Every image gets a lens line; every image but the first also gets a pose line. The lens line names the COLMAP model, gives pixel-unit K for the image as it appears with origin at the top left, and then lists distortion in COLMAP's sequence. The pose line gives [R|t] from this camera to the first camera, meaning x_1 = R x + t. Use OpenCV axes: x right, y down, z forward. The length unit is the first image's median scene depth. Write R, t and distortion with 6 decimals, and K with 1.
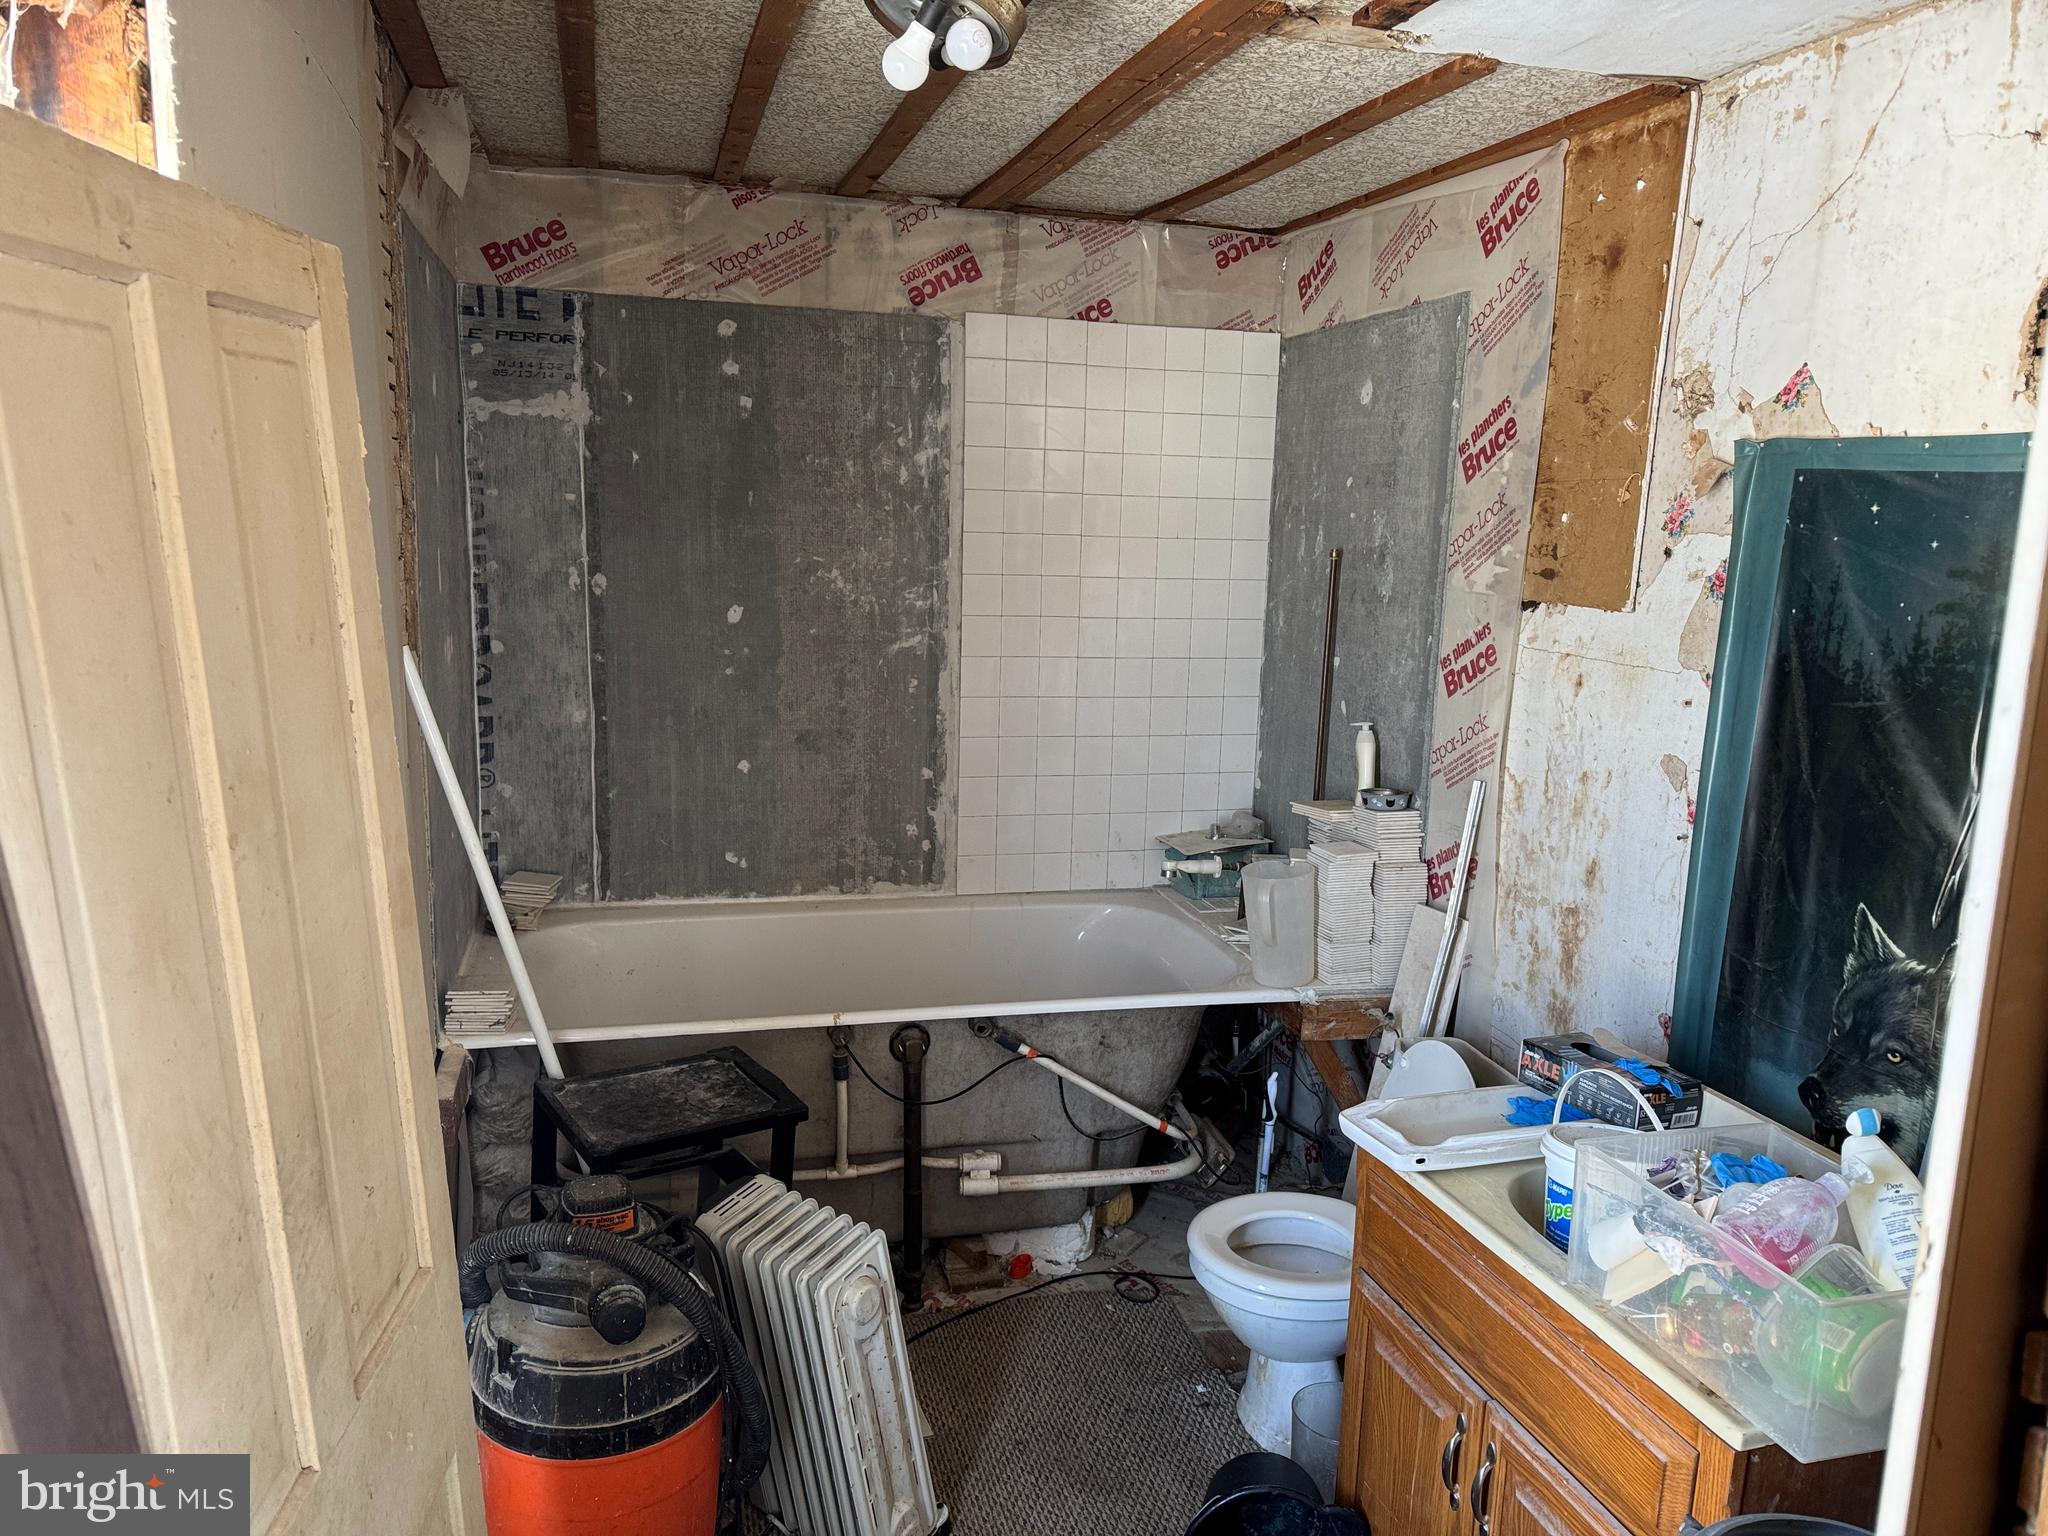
lens RADIAL K [[1439.1, 0, 1027.9], [0, 1439.1, 784.3], [0, 0, 1]] dist [0.047499, -0.048323]
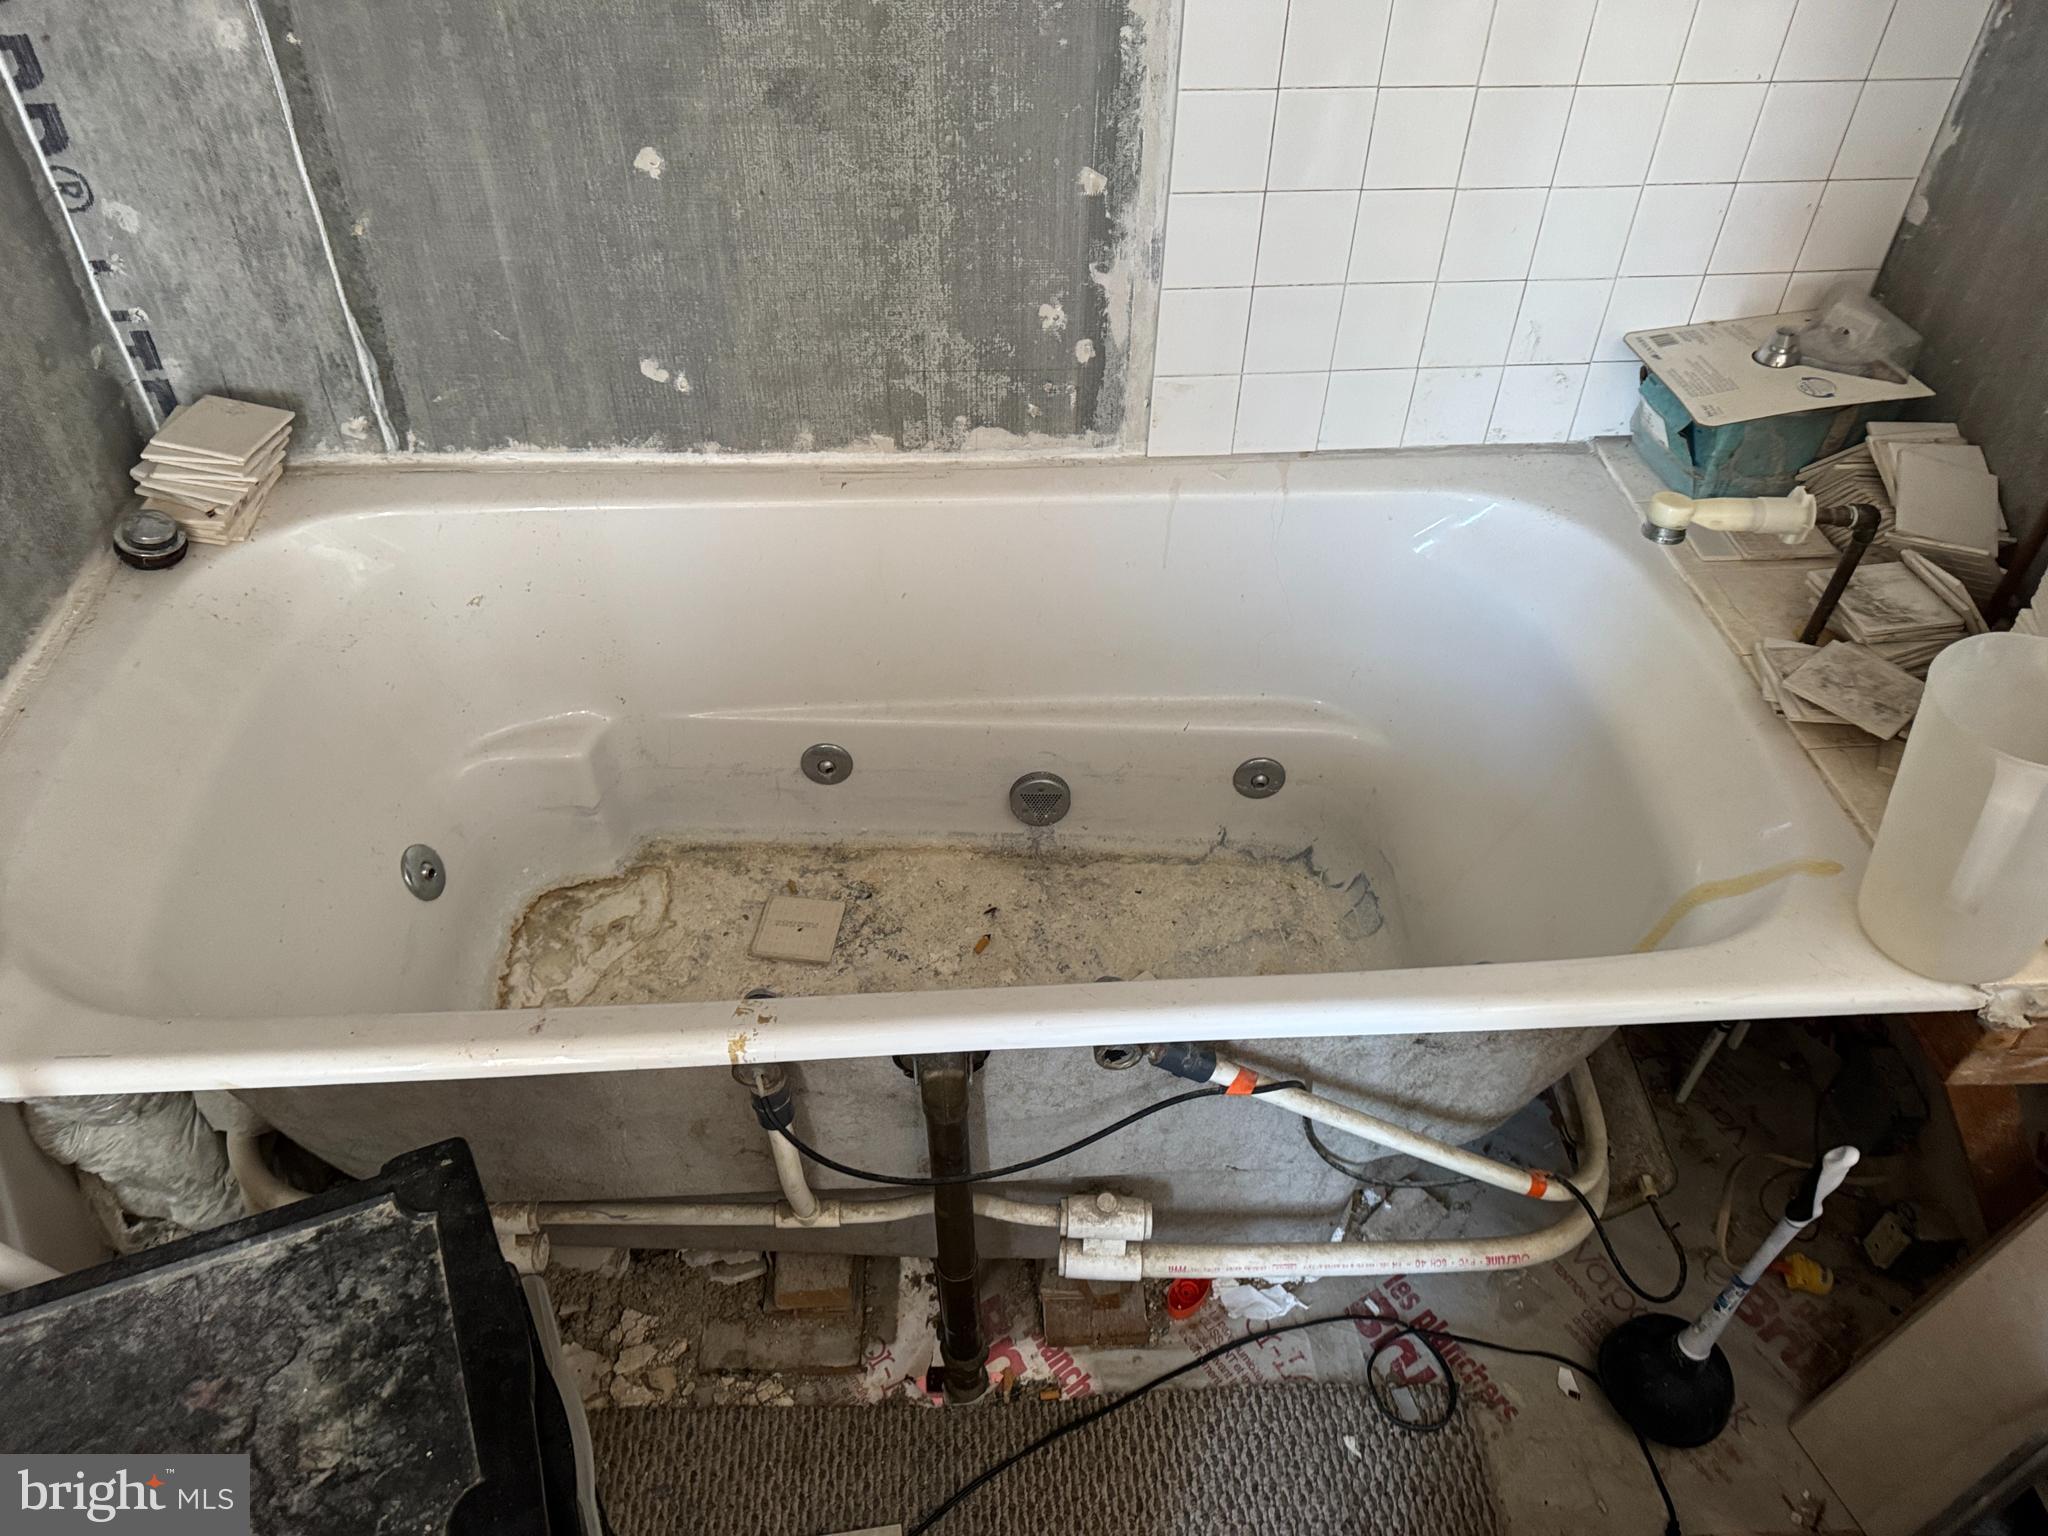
lens RADIAL K [[1439.1, 0, 1007.2], [0, 1439.1, 757.2], [0, 0, 1]] dist [0.047499, -0.048323]
pose [[0.977752, 0.120797, -0.171490, -0.002293], [-0.012134, 0.848743, 0.528666, -0.089541], [0.209412, -0.514823, 0.831326, 0.578287]]
